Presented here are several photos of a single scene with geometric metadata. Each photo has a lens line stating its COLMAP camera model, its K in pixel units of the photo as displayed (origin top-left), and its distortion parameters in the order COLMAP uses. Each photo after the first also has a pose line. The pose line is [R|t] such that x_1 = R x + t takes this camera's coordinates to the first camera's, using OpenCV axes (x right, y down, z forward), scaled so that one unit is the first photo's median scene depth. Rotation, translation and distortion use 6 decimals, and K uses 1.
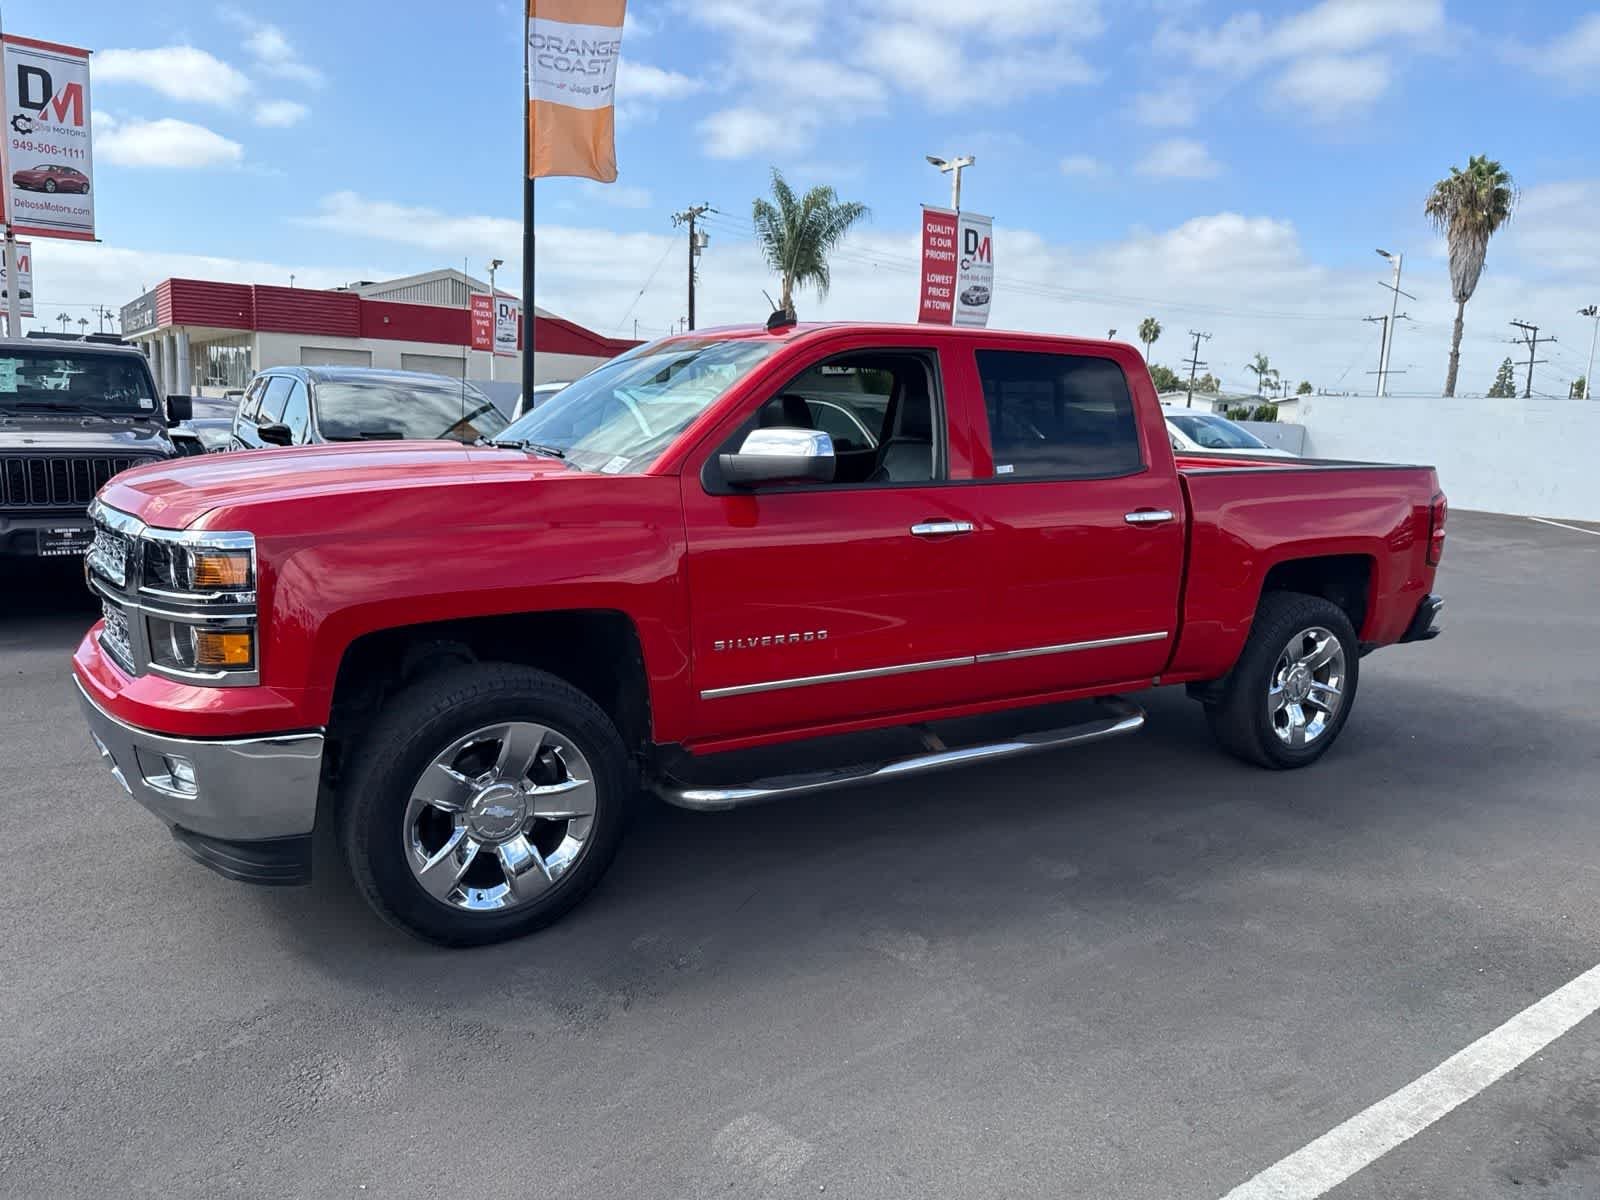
lens RADIAL K [[1139.6, 0, 805.3], [0, 1139.6, 603.5], [0, 0, 1]] dist [0.019814, -0.022544]
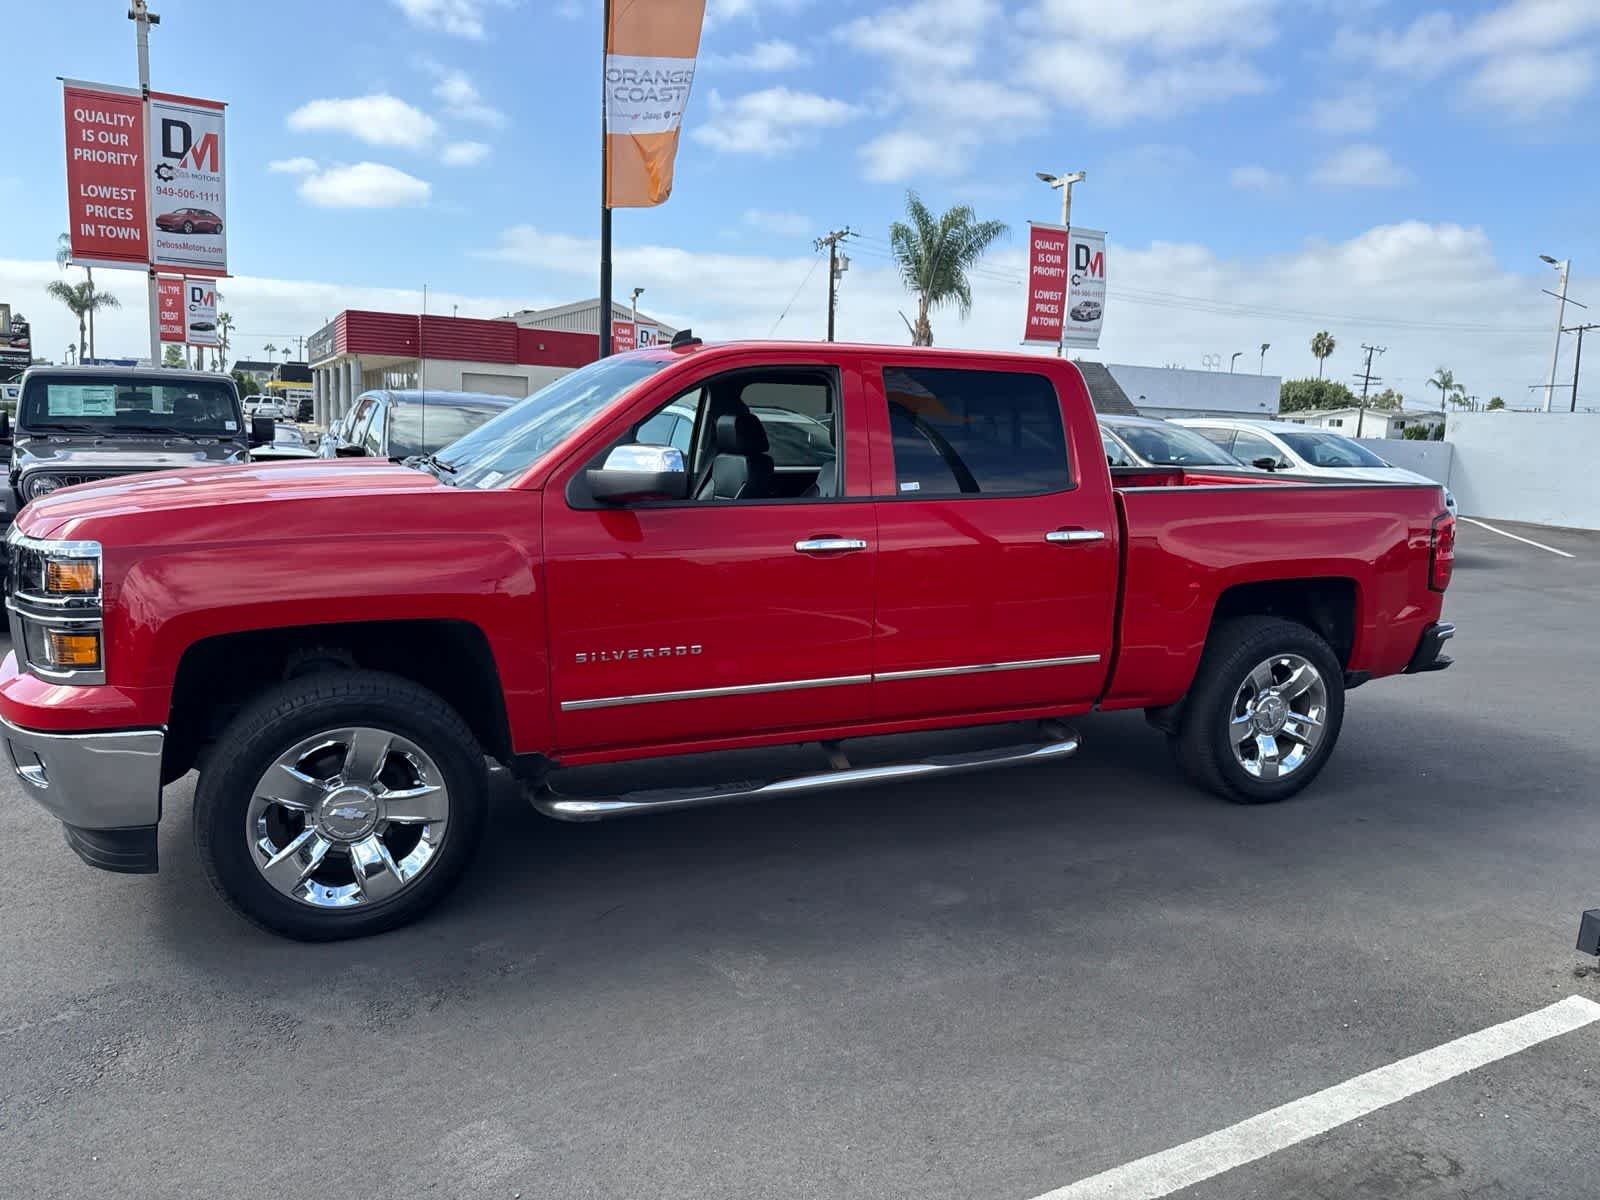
lens RADIAL K [[1139.6, 0, 809.3], [0, 1139.6, 596.6], [0, 0, 1]] dist [0.019814, -0.022544]
pose [[0.991333, 0.013917, -0.130632, 0.073871], [-0.016921, 0.999617, -0.021911, 0.000370], [0.130277, 0.023932, 0.991189, 0.004629]]
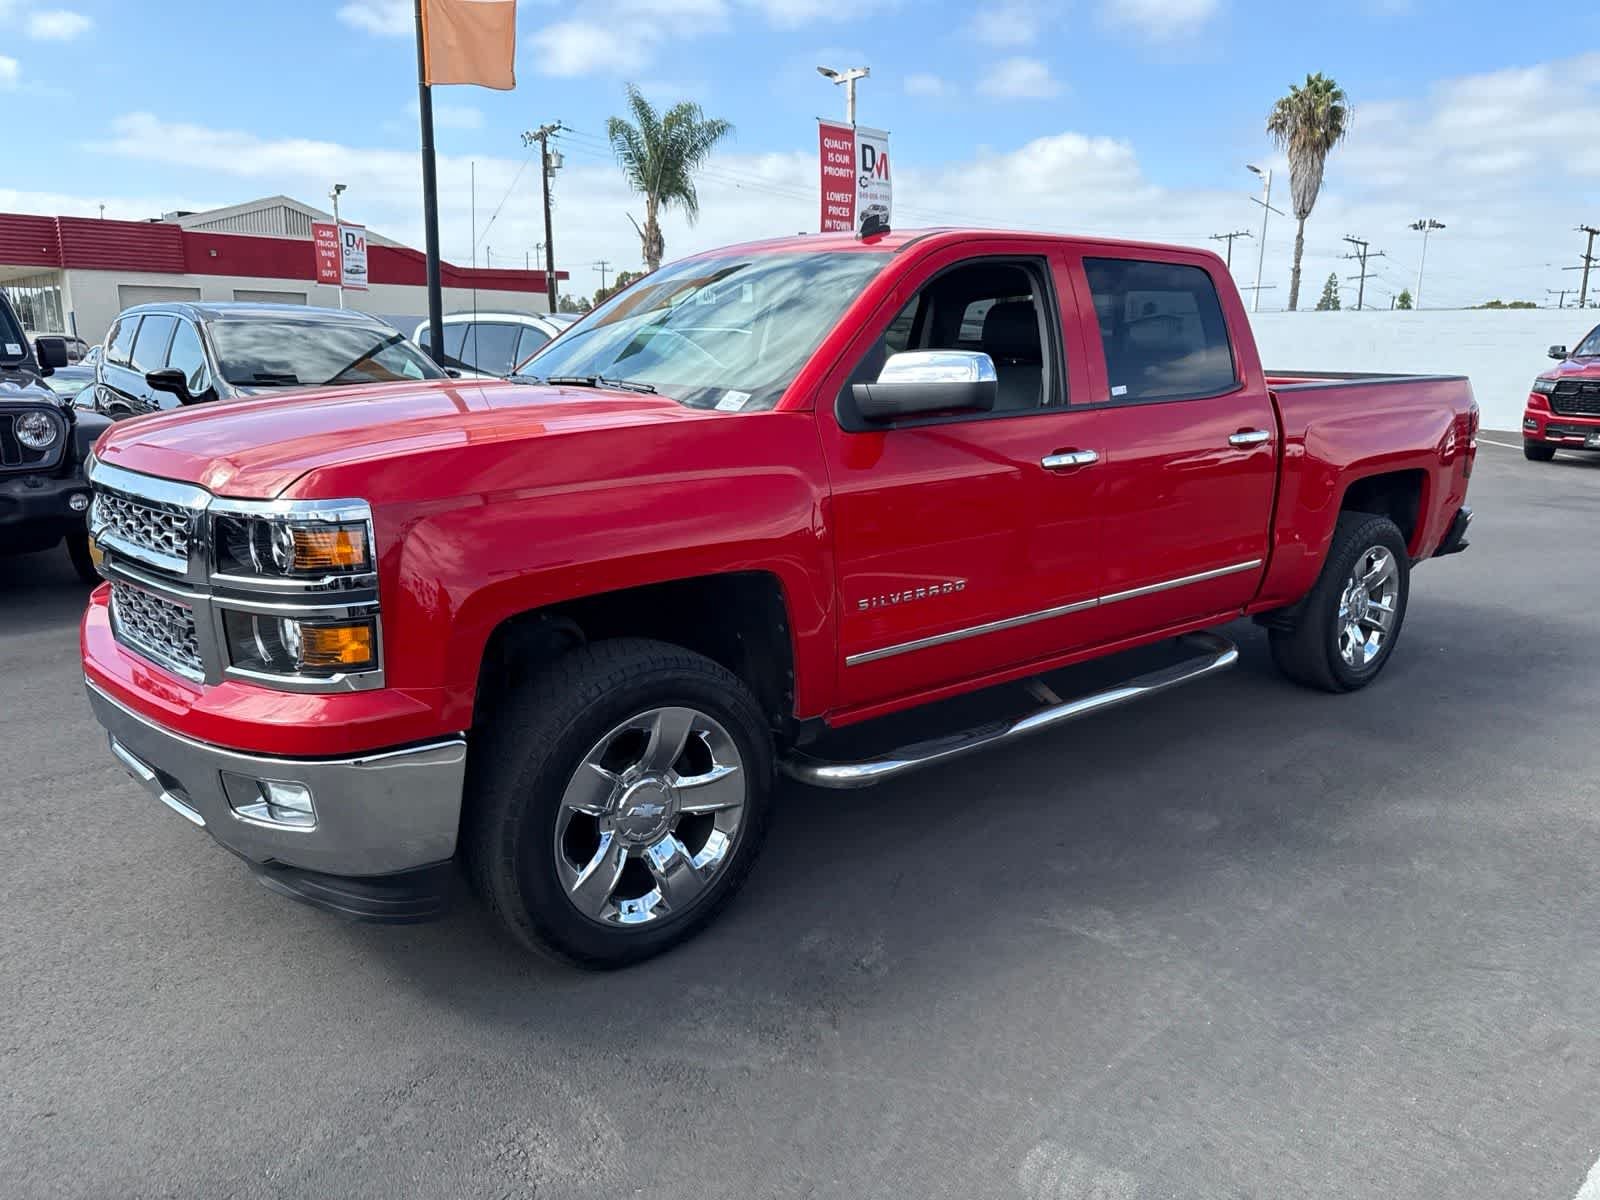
lens RADIAL K [[1139.6, 0, 816.3], [0, 1139.6, 610.0], [0, 0, 1]] dist [0.019814, -0.022544]
pose [[0.990899, -0.054489, 0.123089, -0.063097], [0.046289, 0.996575, 0.068522, -0.005760], [-0.126401, -0.062201, 0.990027, 0.037558]]
